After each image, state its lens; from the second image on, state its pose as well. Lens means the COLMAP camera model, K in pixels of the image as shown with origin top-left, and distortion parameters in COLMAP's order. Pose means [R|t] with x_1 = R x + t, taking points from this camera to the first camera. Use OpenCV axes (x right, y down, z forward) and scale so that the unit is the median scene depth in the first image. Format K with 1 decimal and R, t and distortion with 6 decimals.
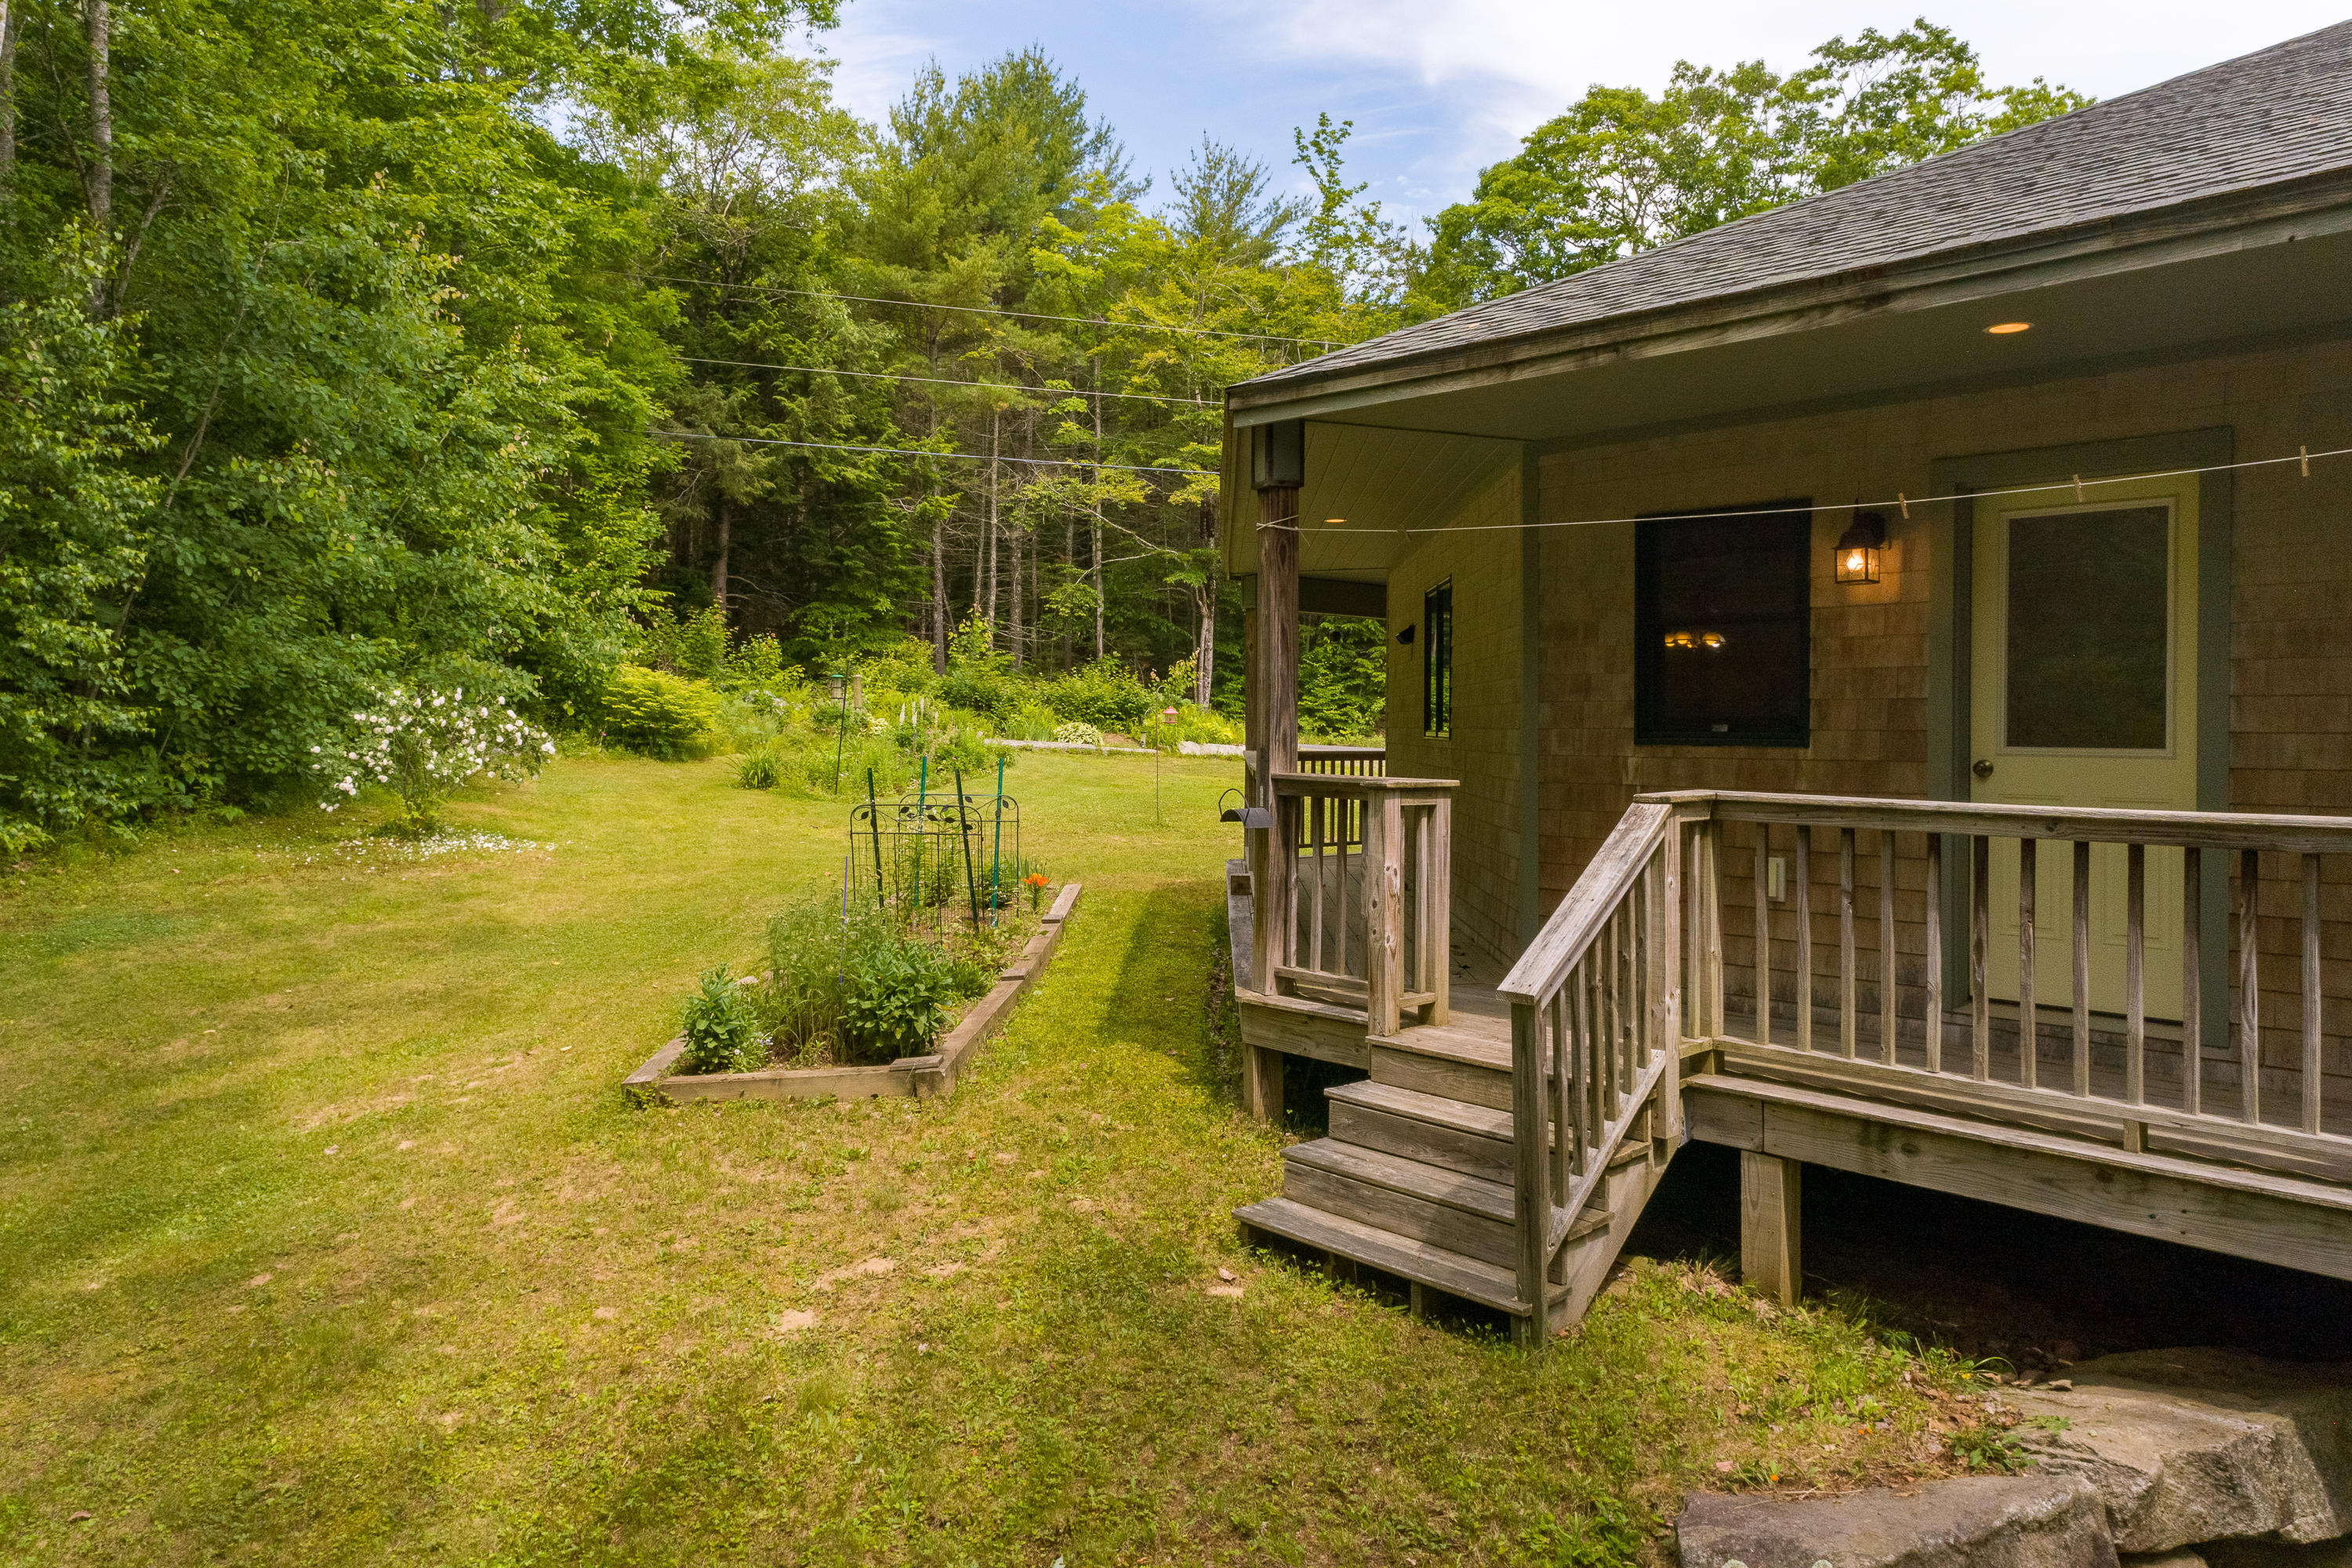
lens RADIAL K [[1662.9, 0, 1147.6], [0, 1662.9, 732.7], [0, 0, 1]] dist [0.028885, 0.004422]
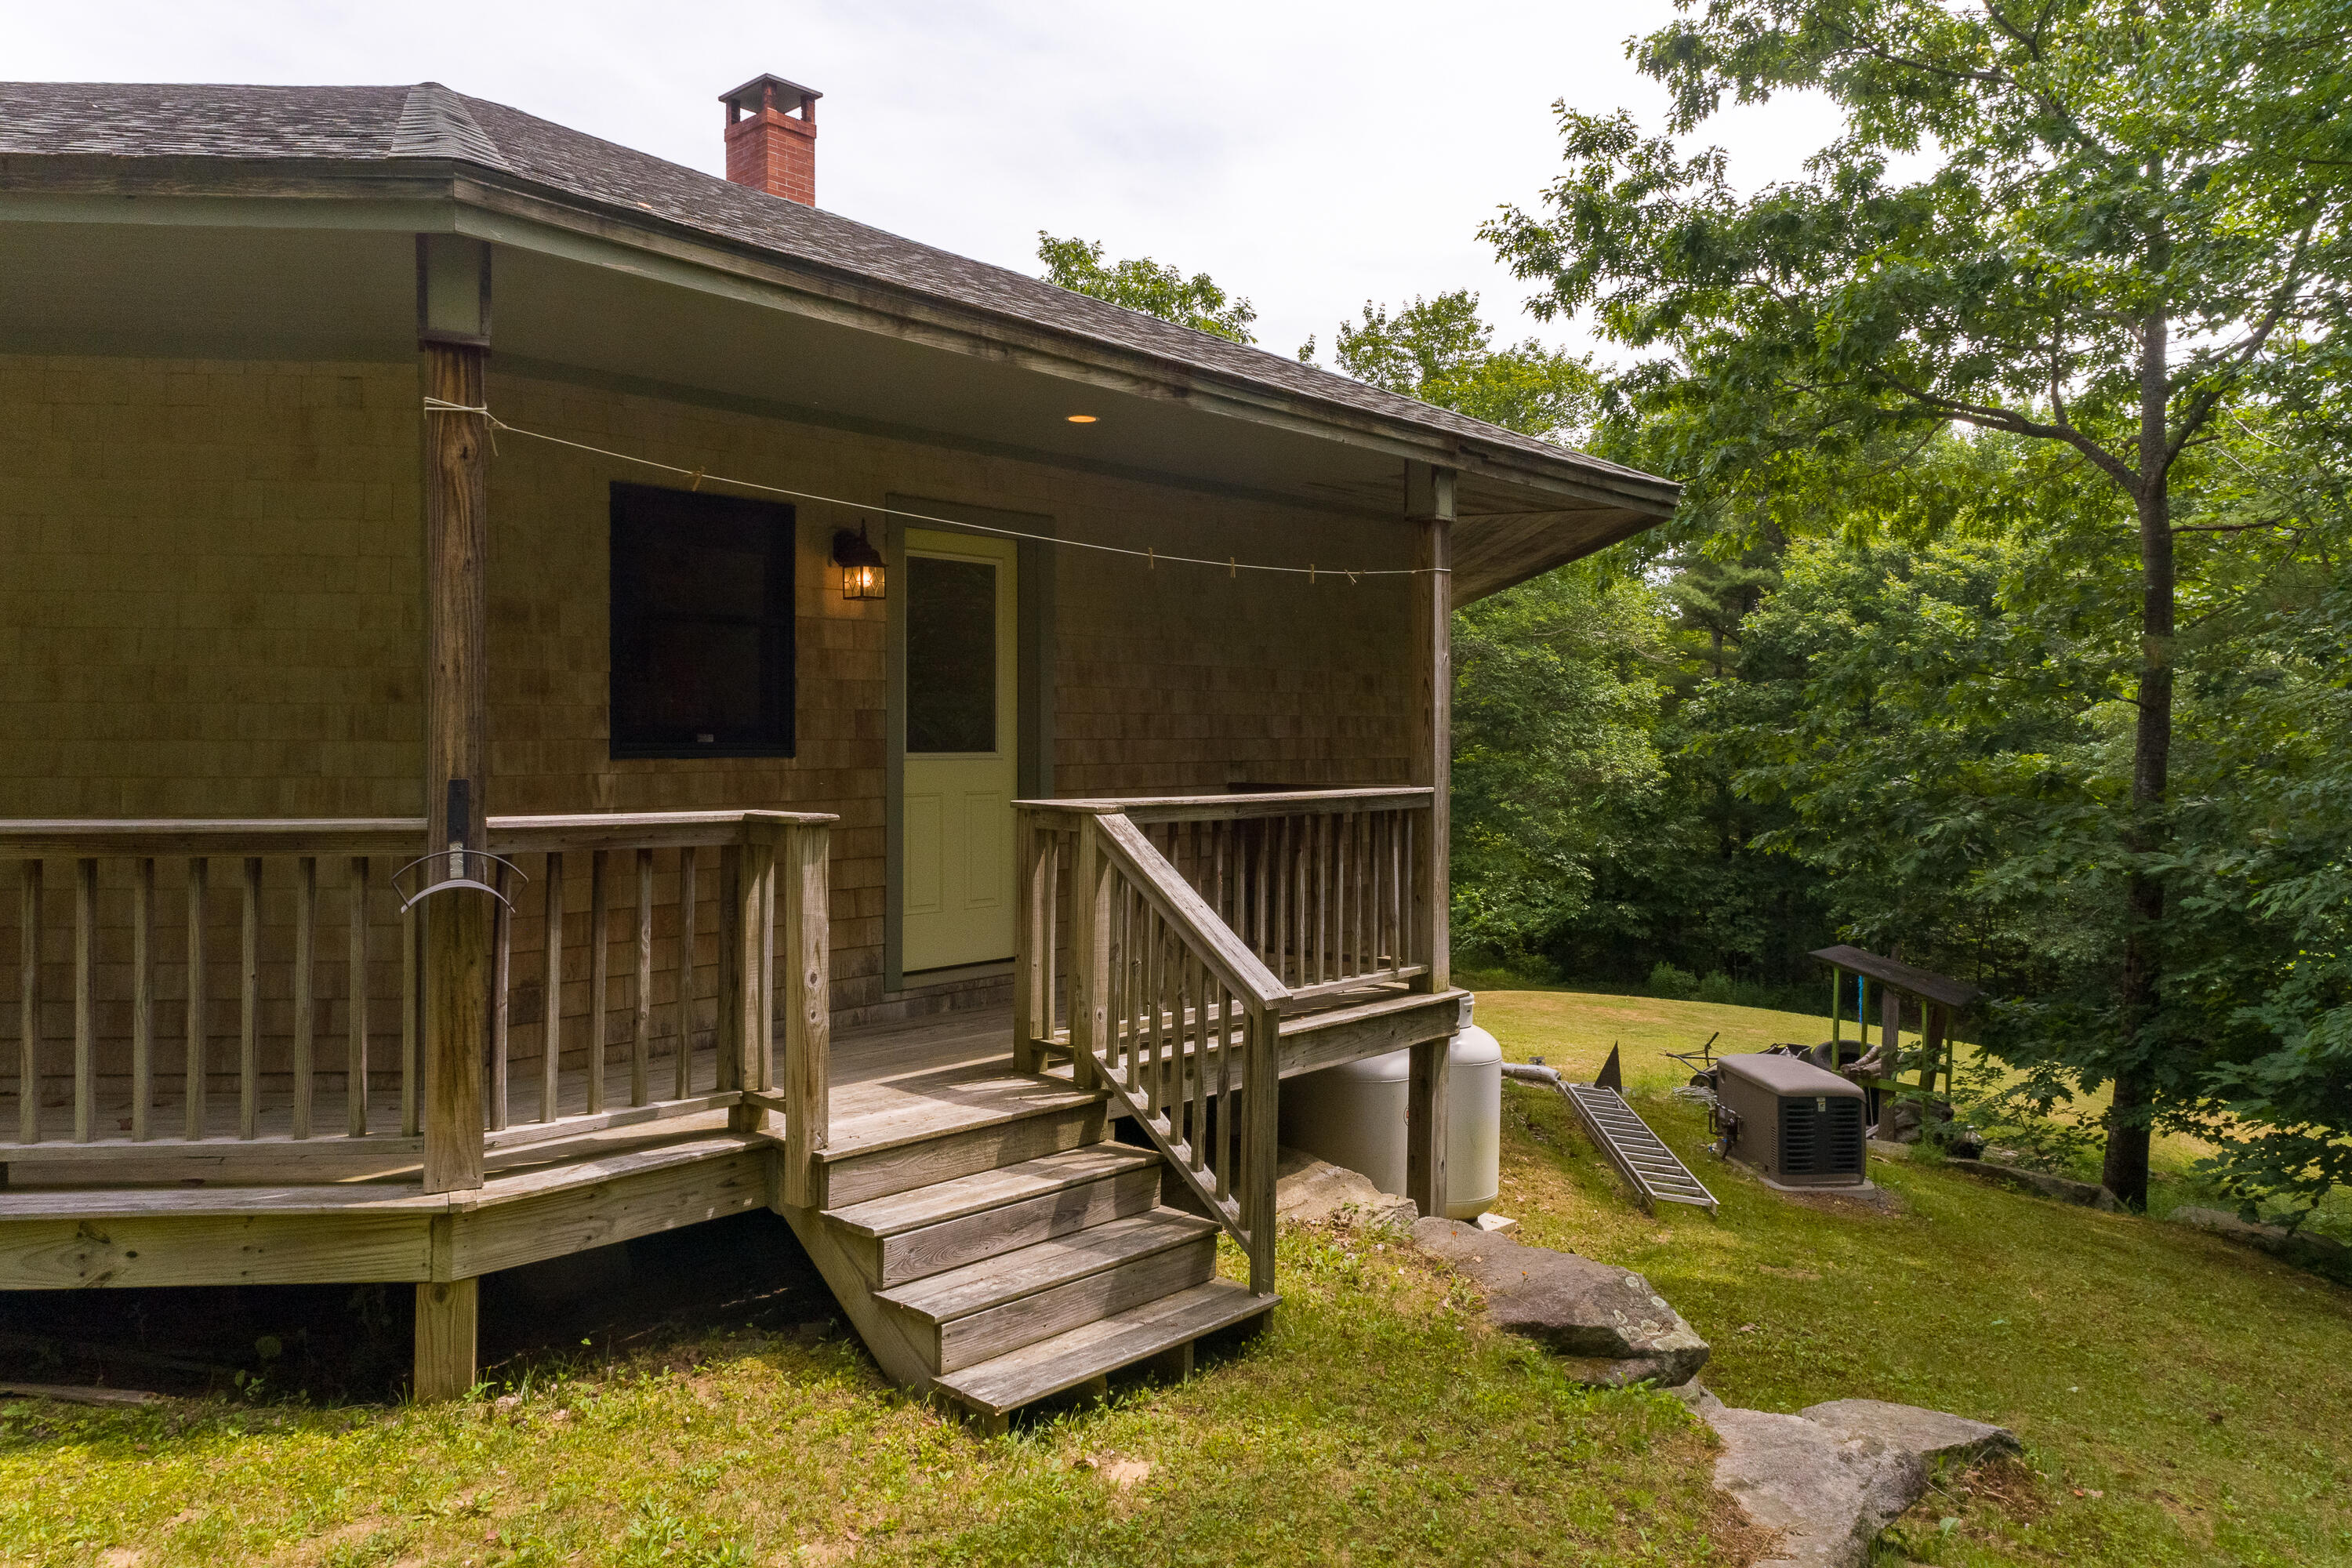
lens RADIAL K [[1662.9, 0, 1147.6], [0, 1662.9, 732.7], [0, 0, 1]] dist [0.028885, 0.004422]
pose [[-0.082219, -0.003141, 0.996609, -0.611795], [0.003956, 0.999986, 0.003478, -0.008549], [-0.996606, 0.004229, -0.082206, 0.888761]]
